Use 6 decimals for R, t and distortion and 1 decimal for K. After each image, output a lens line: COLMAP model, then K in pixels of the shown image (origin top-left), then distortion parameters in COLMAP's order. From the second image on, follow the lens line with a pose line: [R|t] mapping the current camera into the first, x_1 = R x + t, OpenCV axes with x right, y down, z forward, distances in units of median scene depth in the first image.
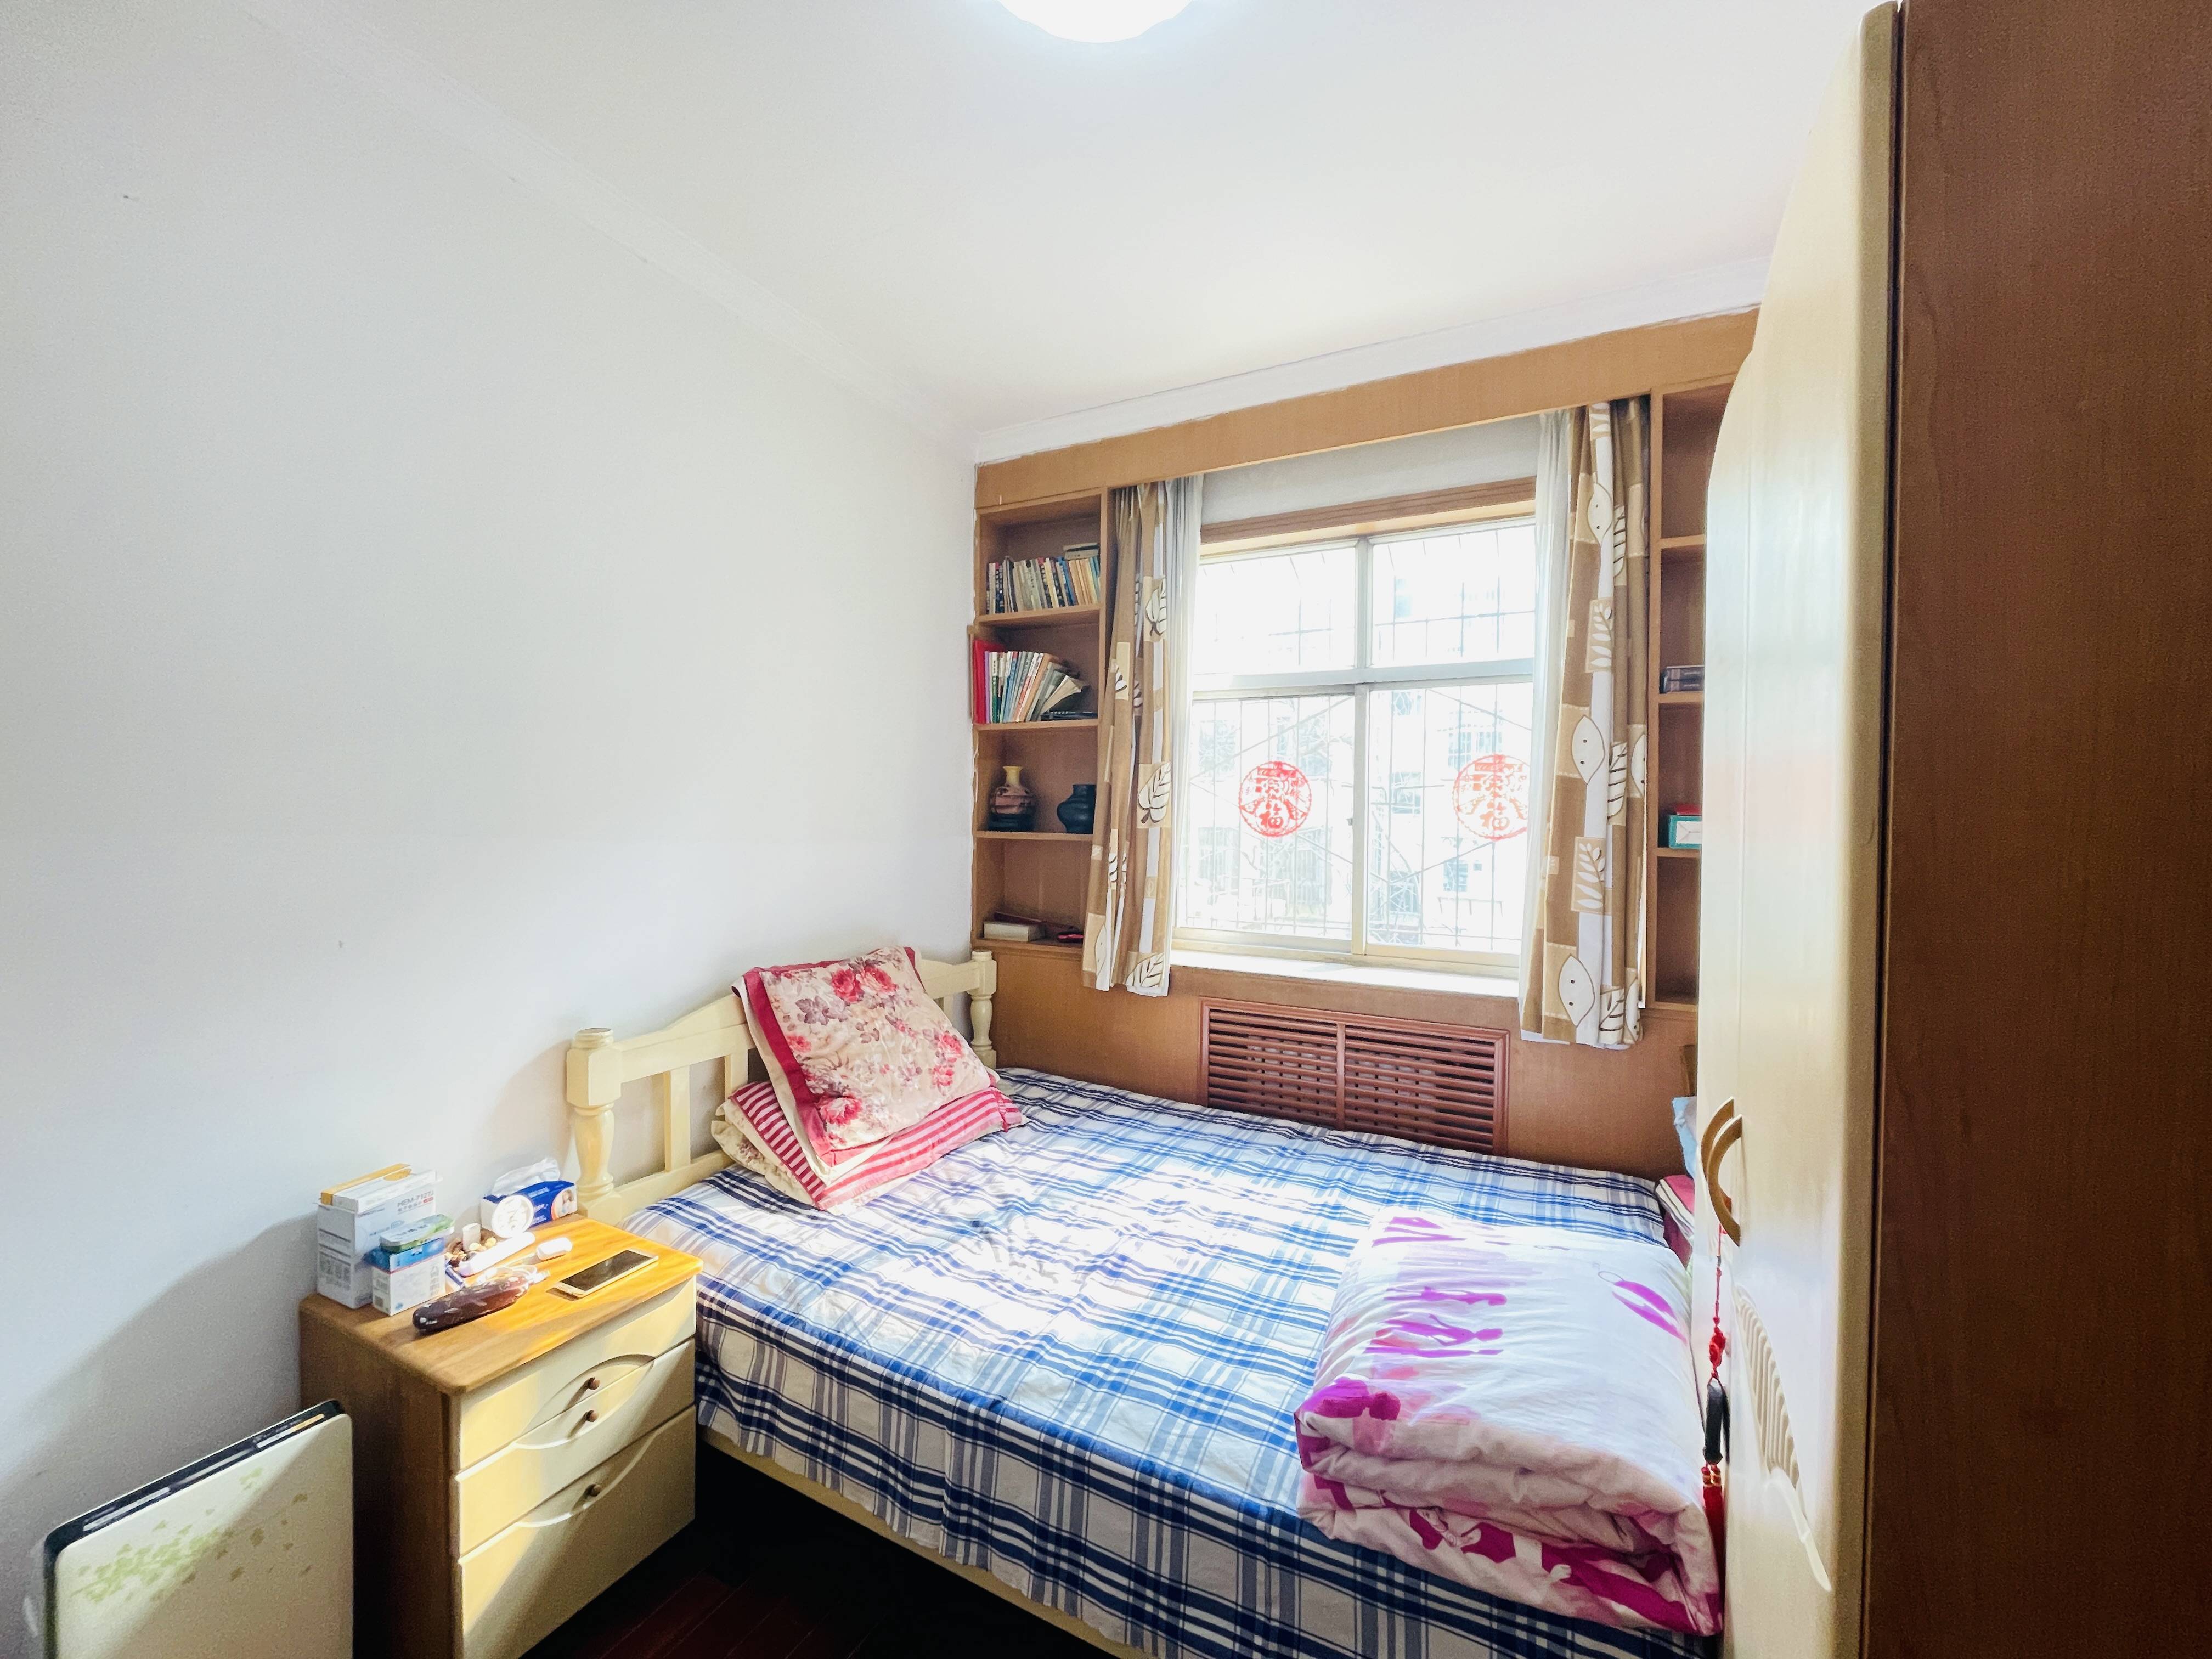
lens RADIAL K [[887.2, 0, 1107.2], [0, 887.2, 825.8], [0, 0, 1]] dist [-0.003544, -0.000569]
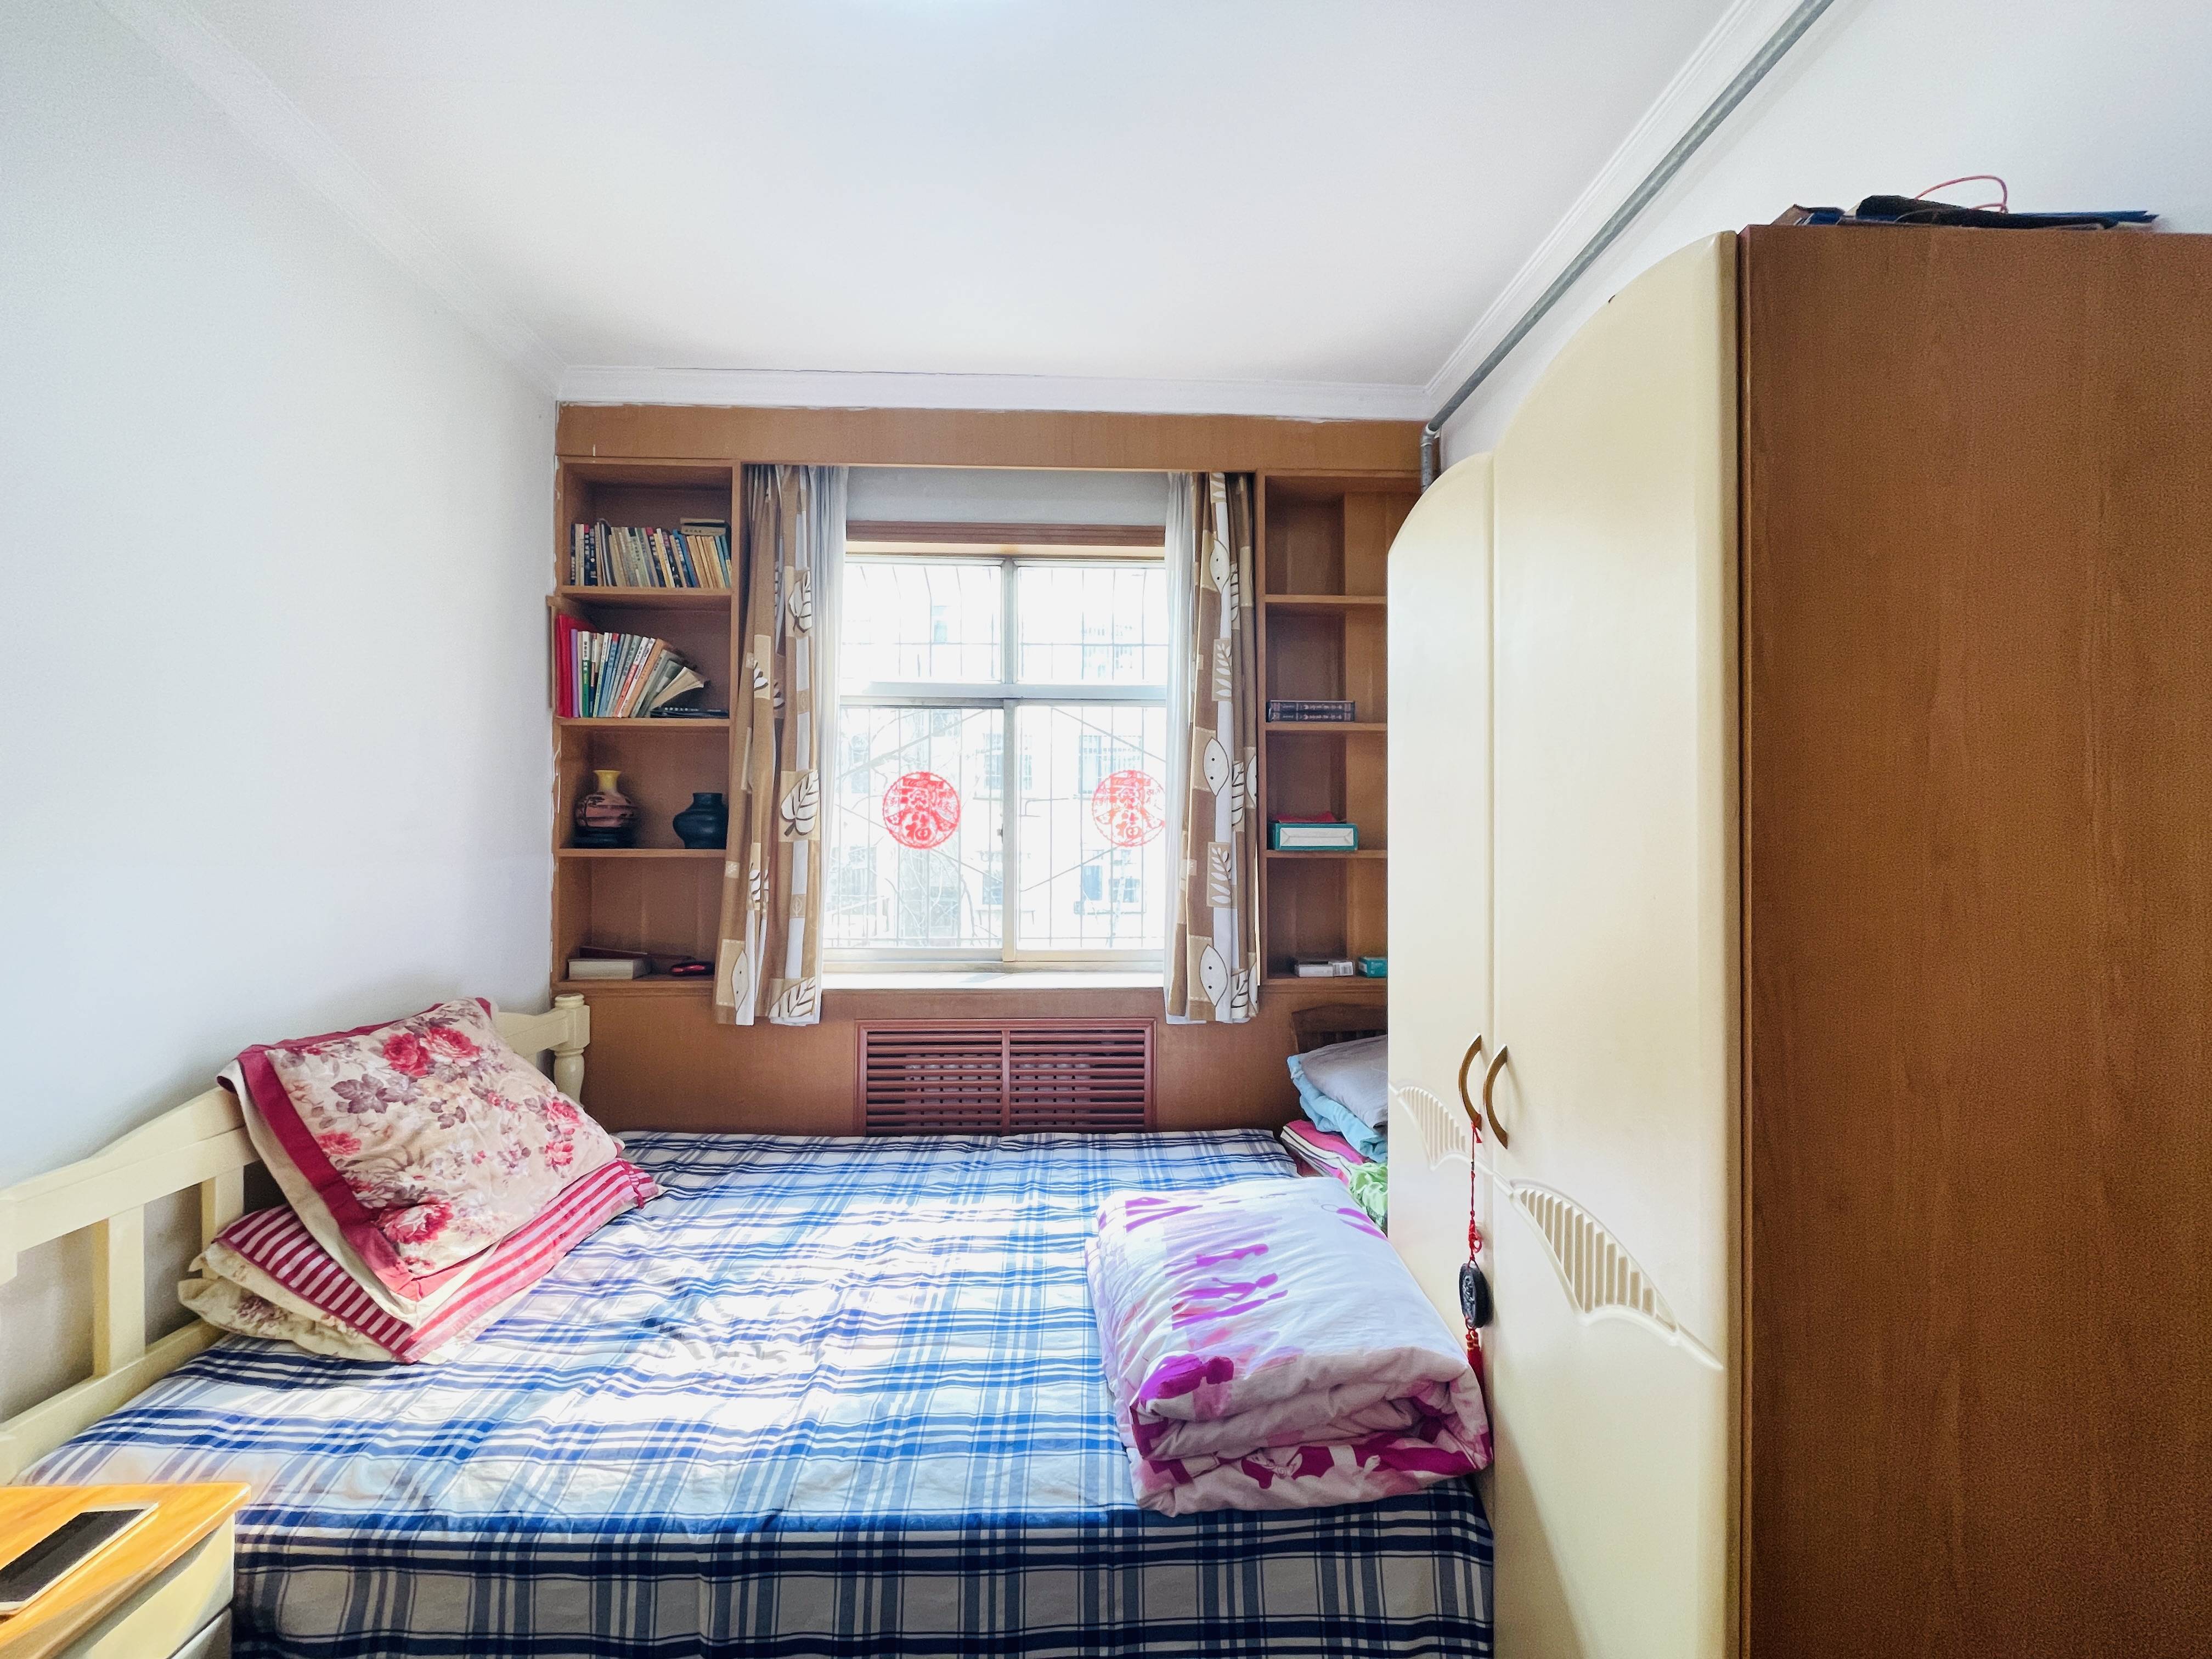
lens RADIAL K [[887.2, 0, 1106.0], [0, 887.2, 826.2], [0, 0, 1]] dist [-0.003544, -0.000569]
pose [[0.868992, -0.004433, 0.494807, -0.160829], [0.014561, 0.999756, -0.016616, 0.009086], [-0.494613, 0.021644, 0.868844, 0.063148]]
